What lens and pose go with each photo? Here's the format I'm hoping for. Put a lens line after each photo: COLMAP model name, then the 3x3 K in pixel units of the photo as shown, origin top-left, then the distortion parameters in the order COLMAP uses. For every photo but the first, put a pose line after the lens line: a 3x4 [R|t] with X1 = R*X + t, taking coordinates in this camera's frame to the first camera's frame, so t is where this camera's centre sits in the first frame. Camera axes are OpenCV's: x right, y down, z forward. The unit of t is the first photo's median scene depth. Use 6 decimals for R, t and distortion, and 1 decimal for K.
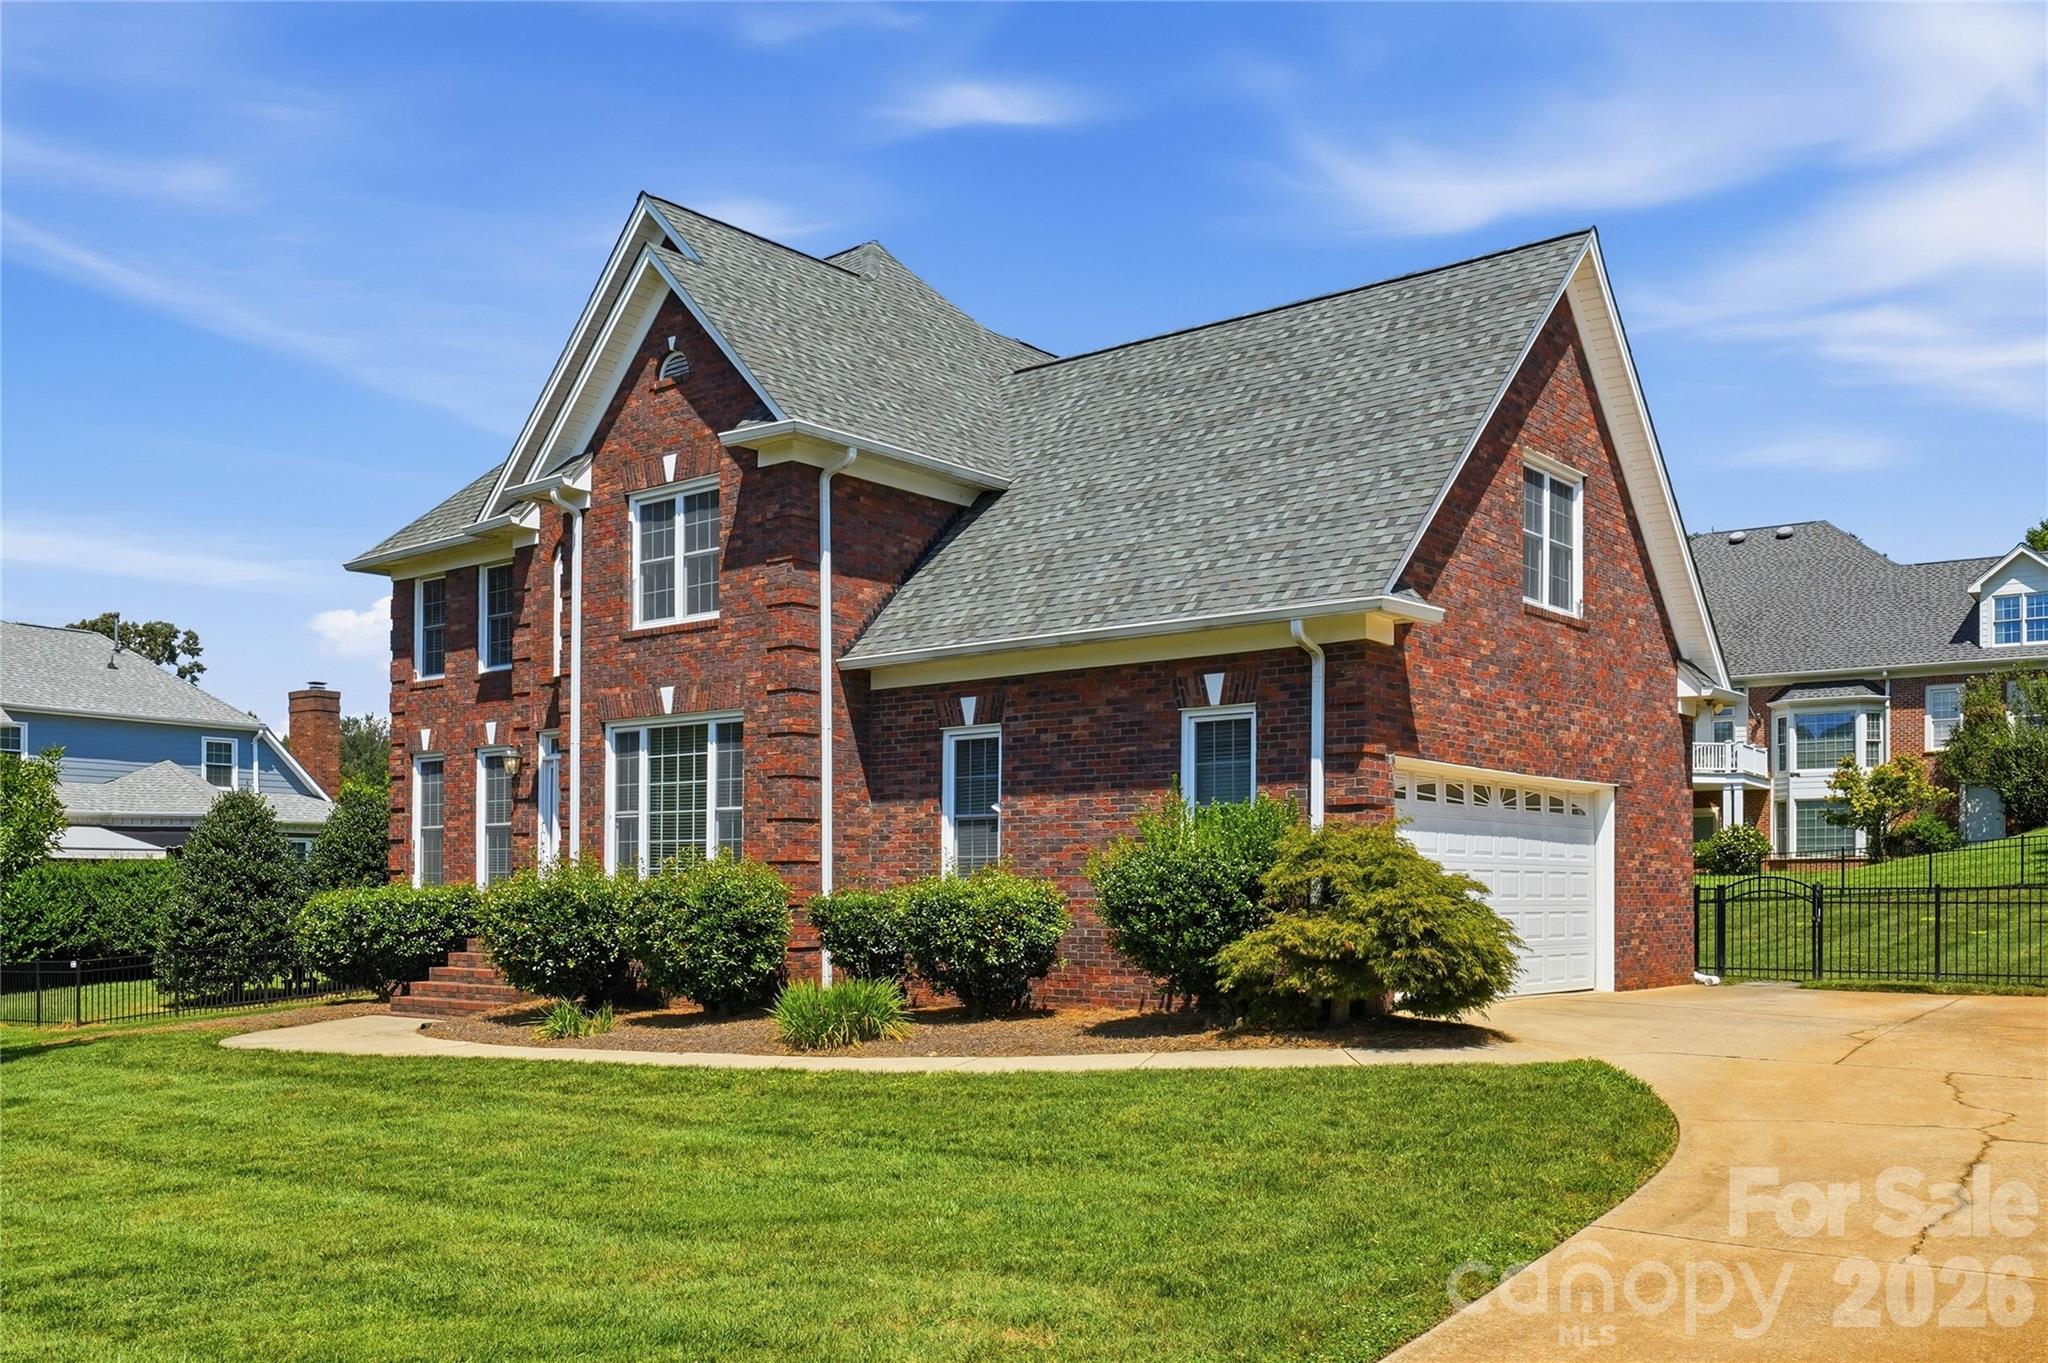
lens RADIAL K [[1797.5, 0, 990.3], [0, 1797.5, 889.0], [0, 0, 1]] dist [-0.037668, -0.002135]
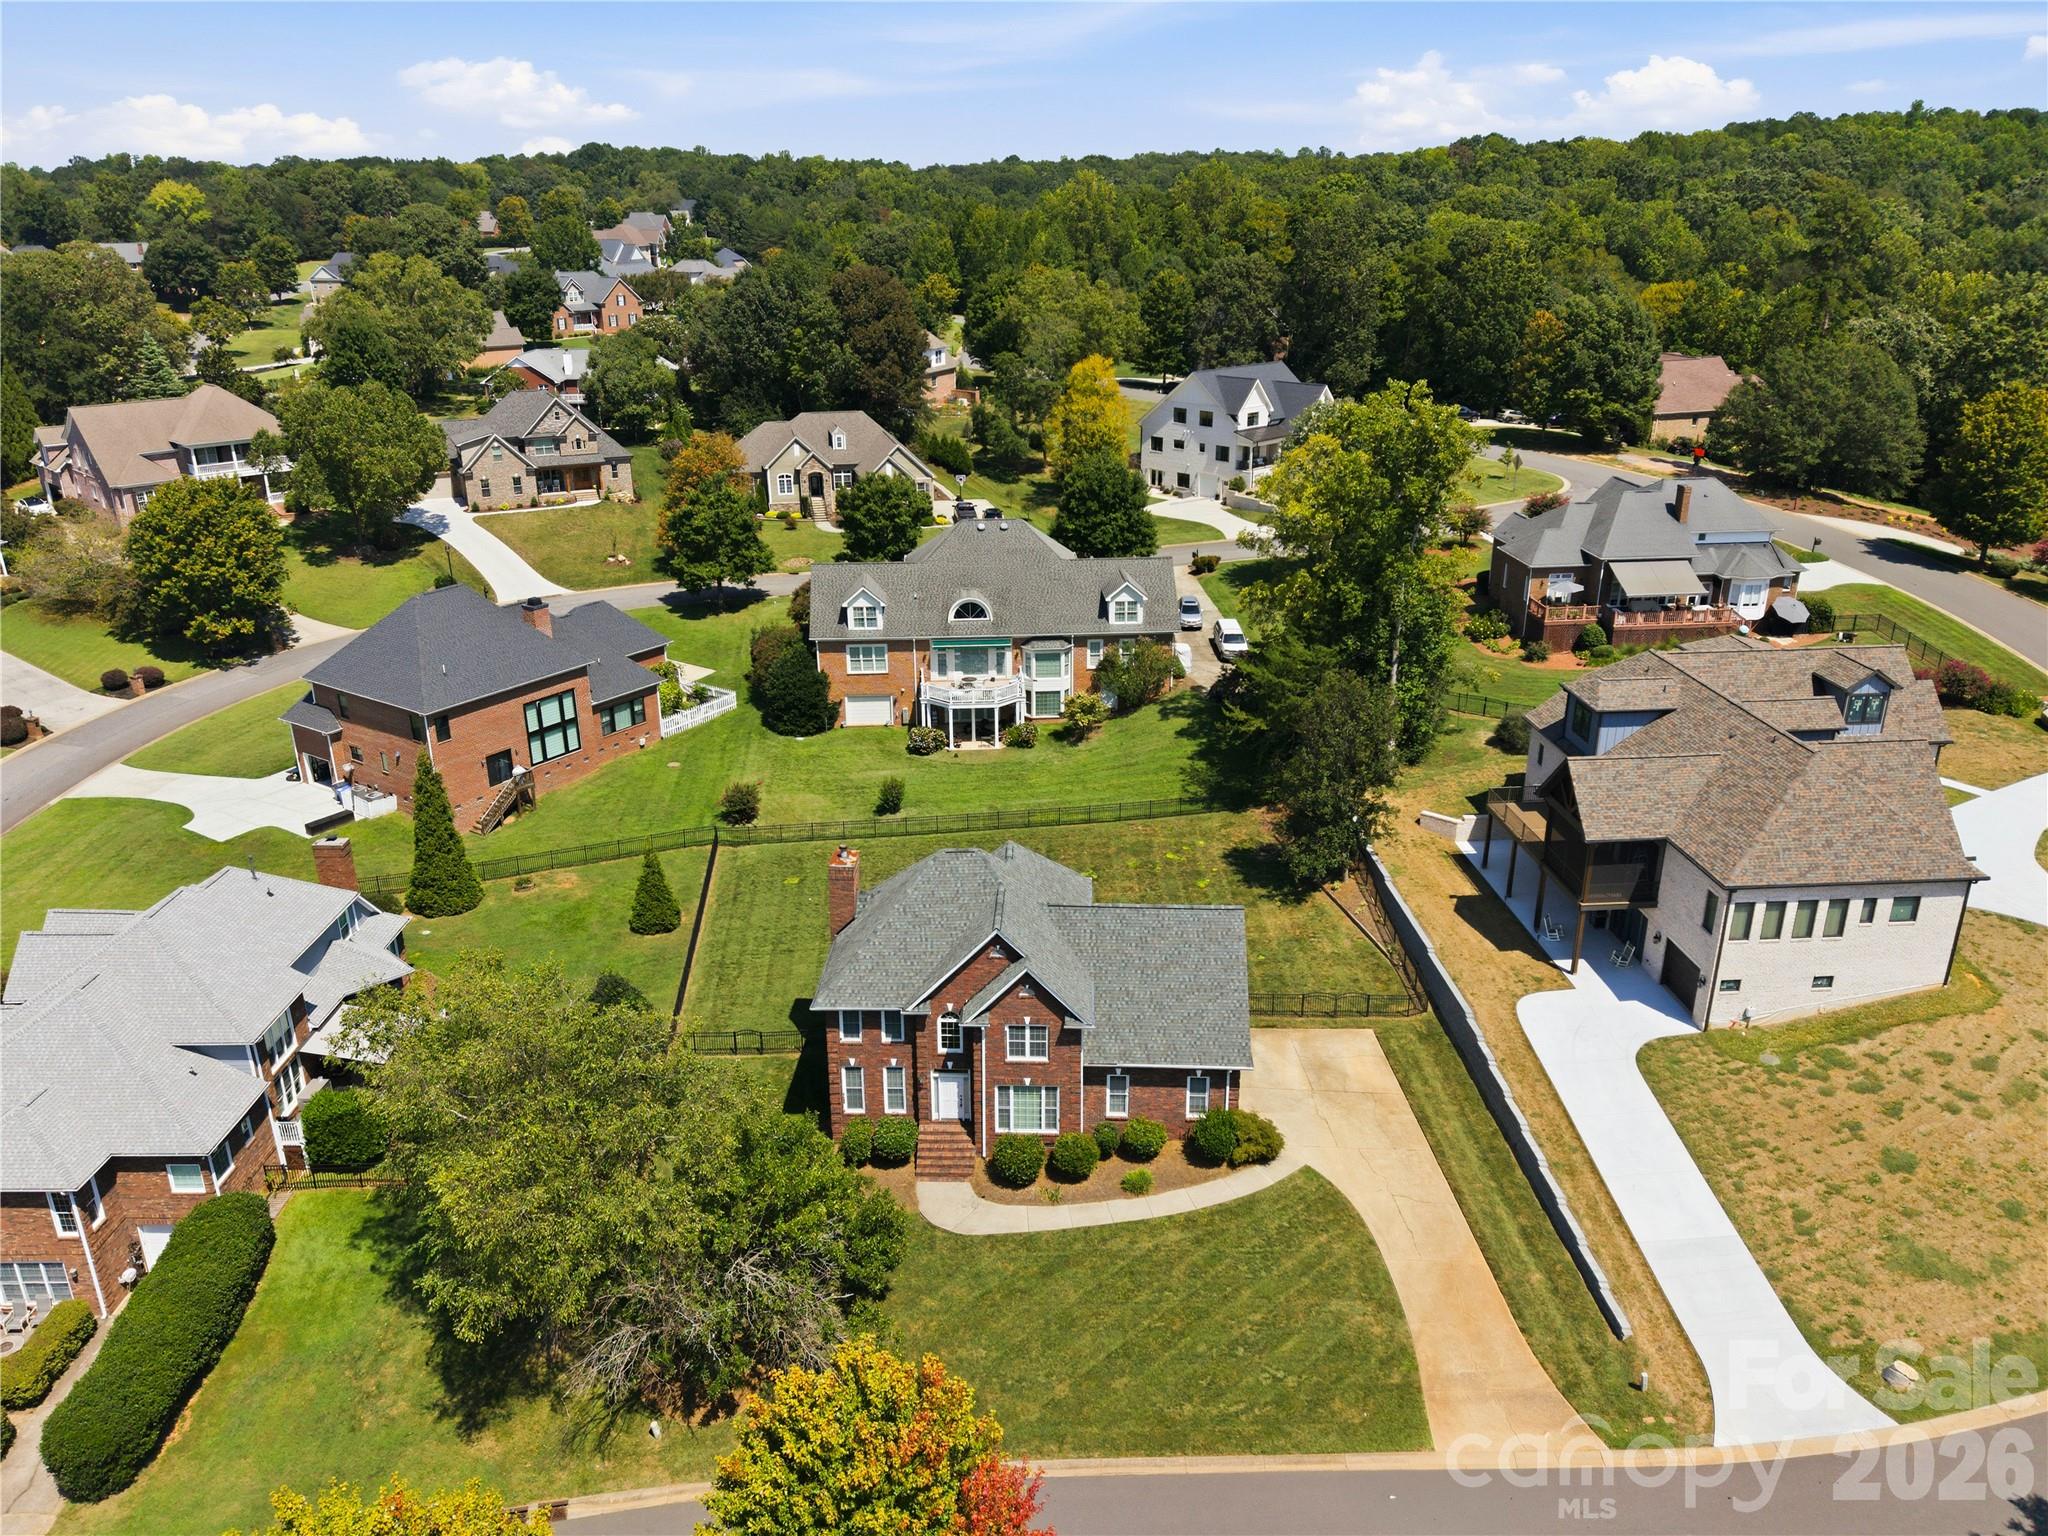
lens RADIAL K [[1448.8, 0, 1024.0], [0, 1448.8, 768.0], [0, 0, 1]] dist [0.074955, -0.113602]
pose [[0.784058, -0.228449, 0.577117, -1.693509], [0.005365, 0.932263, 0.361743, -1.710204], [-0.620664, -0.280531, 0.732173, -0.865026]]
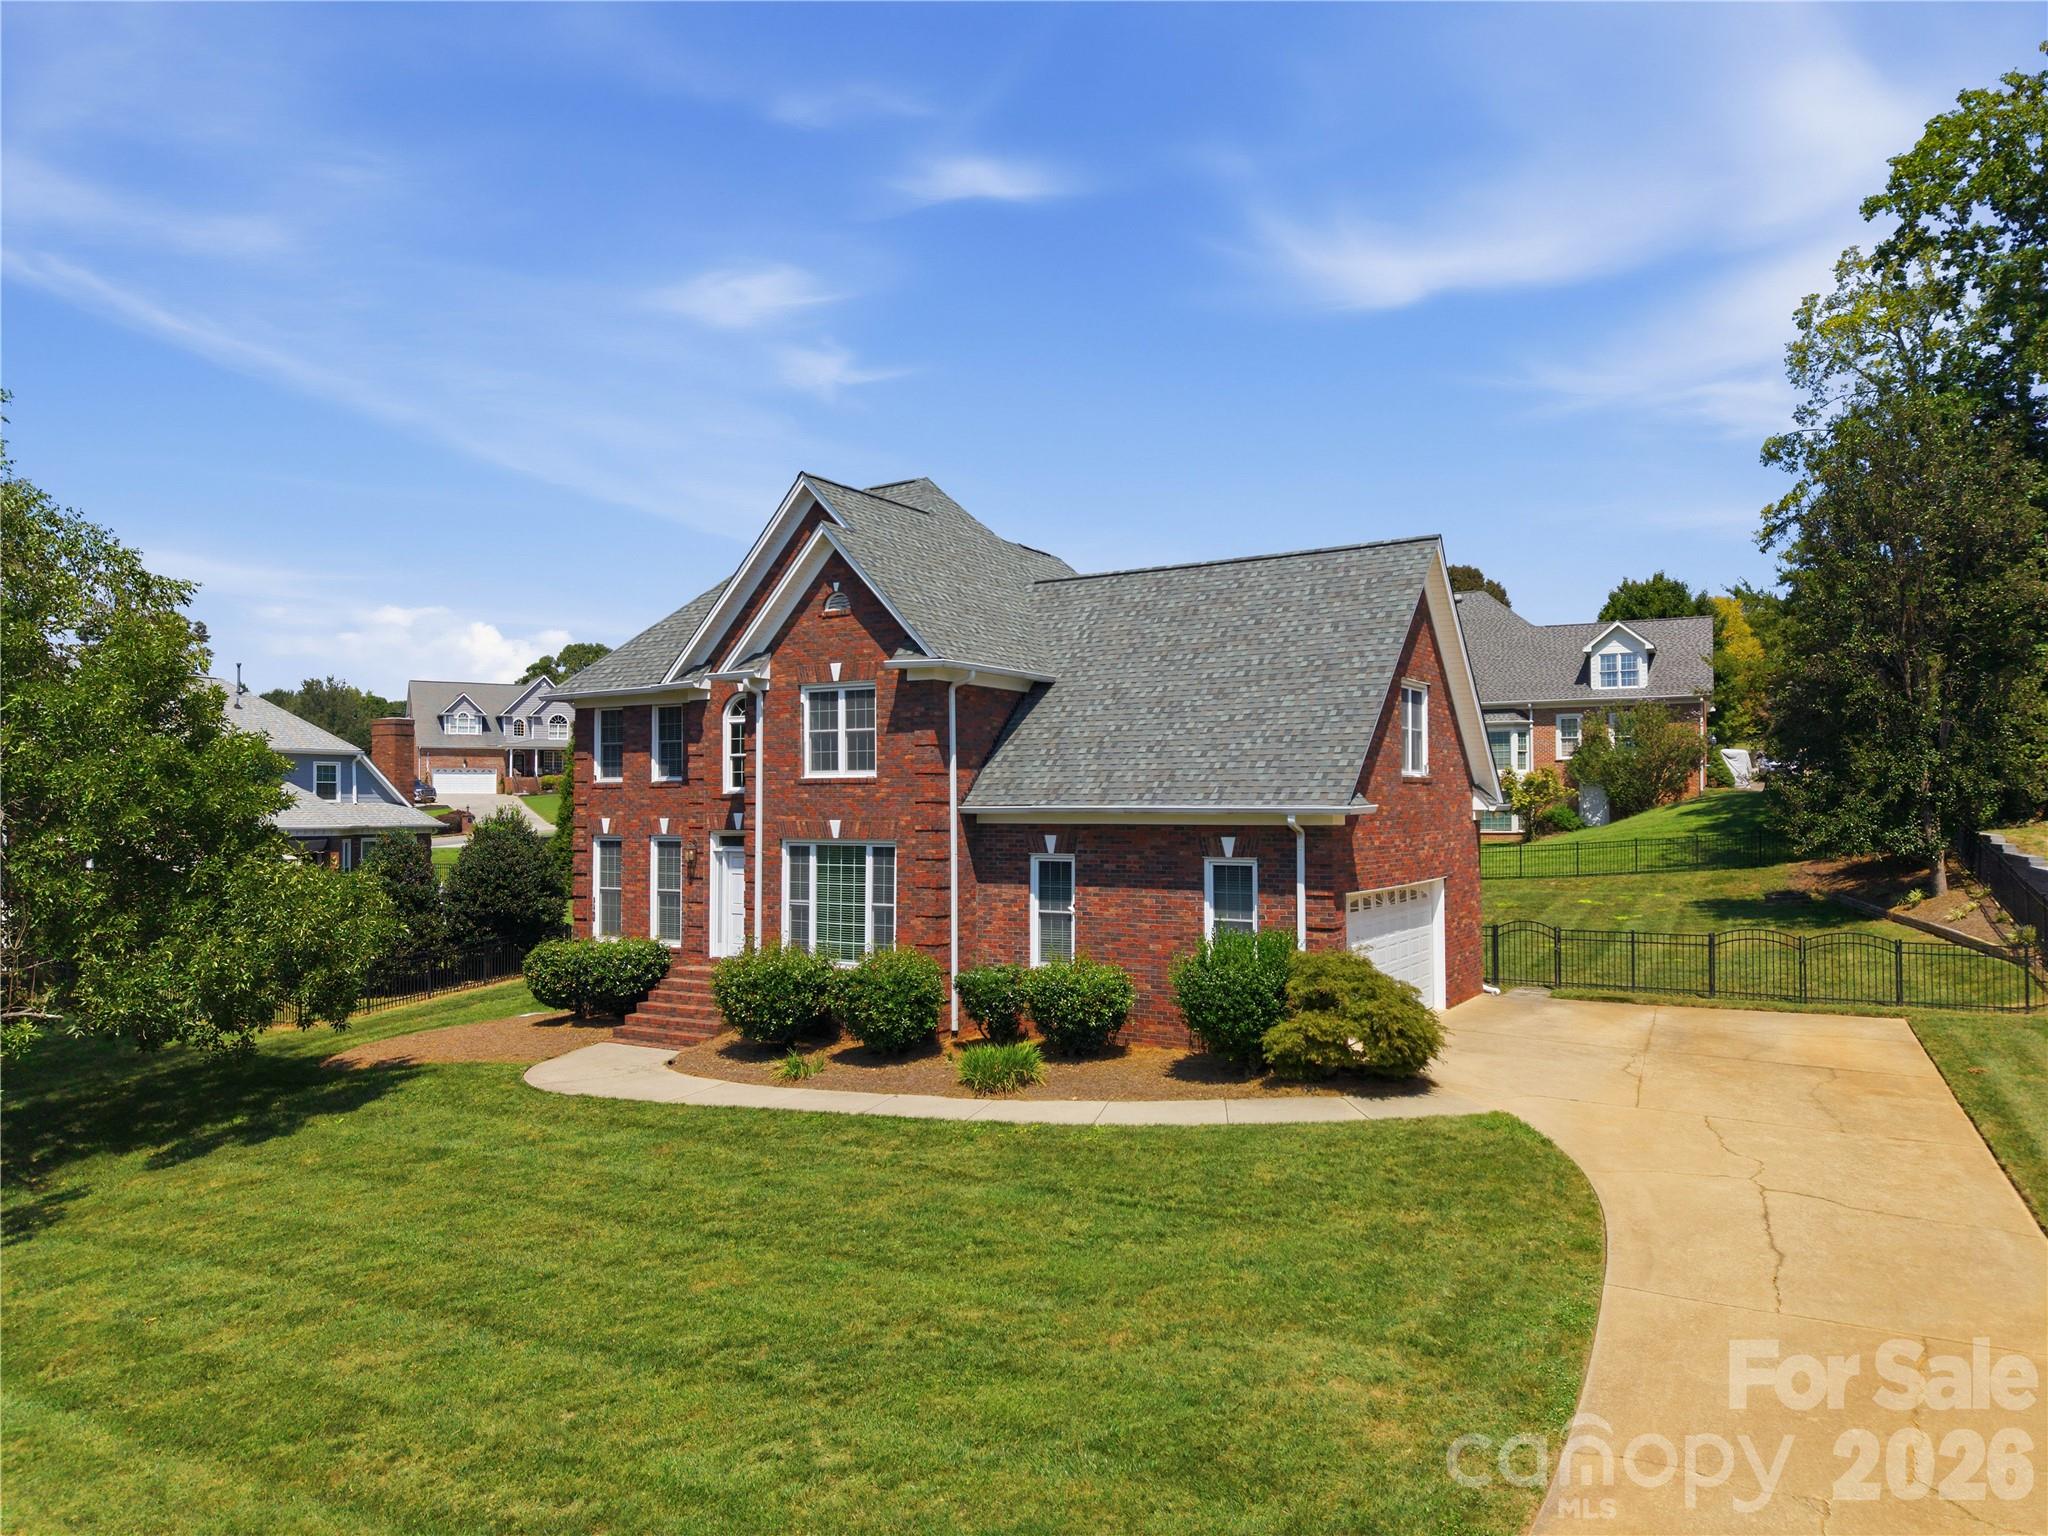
lens RADIAL K [[1370.4, 0, 1024.0], [0, 1370.4, 768.0], [0, 0, 1]] dist [0.068304, -0.090227]
pose [[0.989059, -0.003404, 0.147481, -0.200939], [0.006575, 0.999758, -0.021014, -0.136224], [-0.147374, 0.021754, 0.988842, -0.147336]]
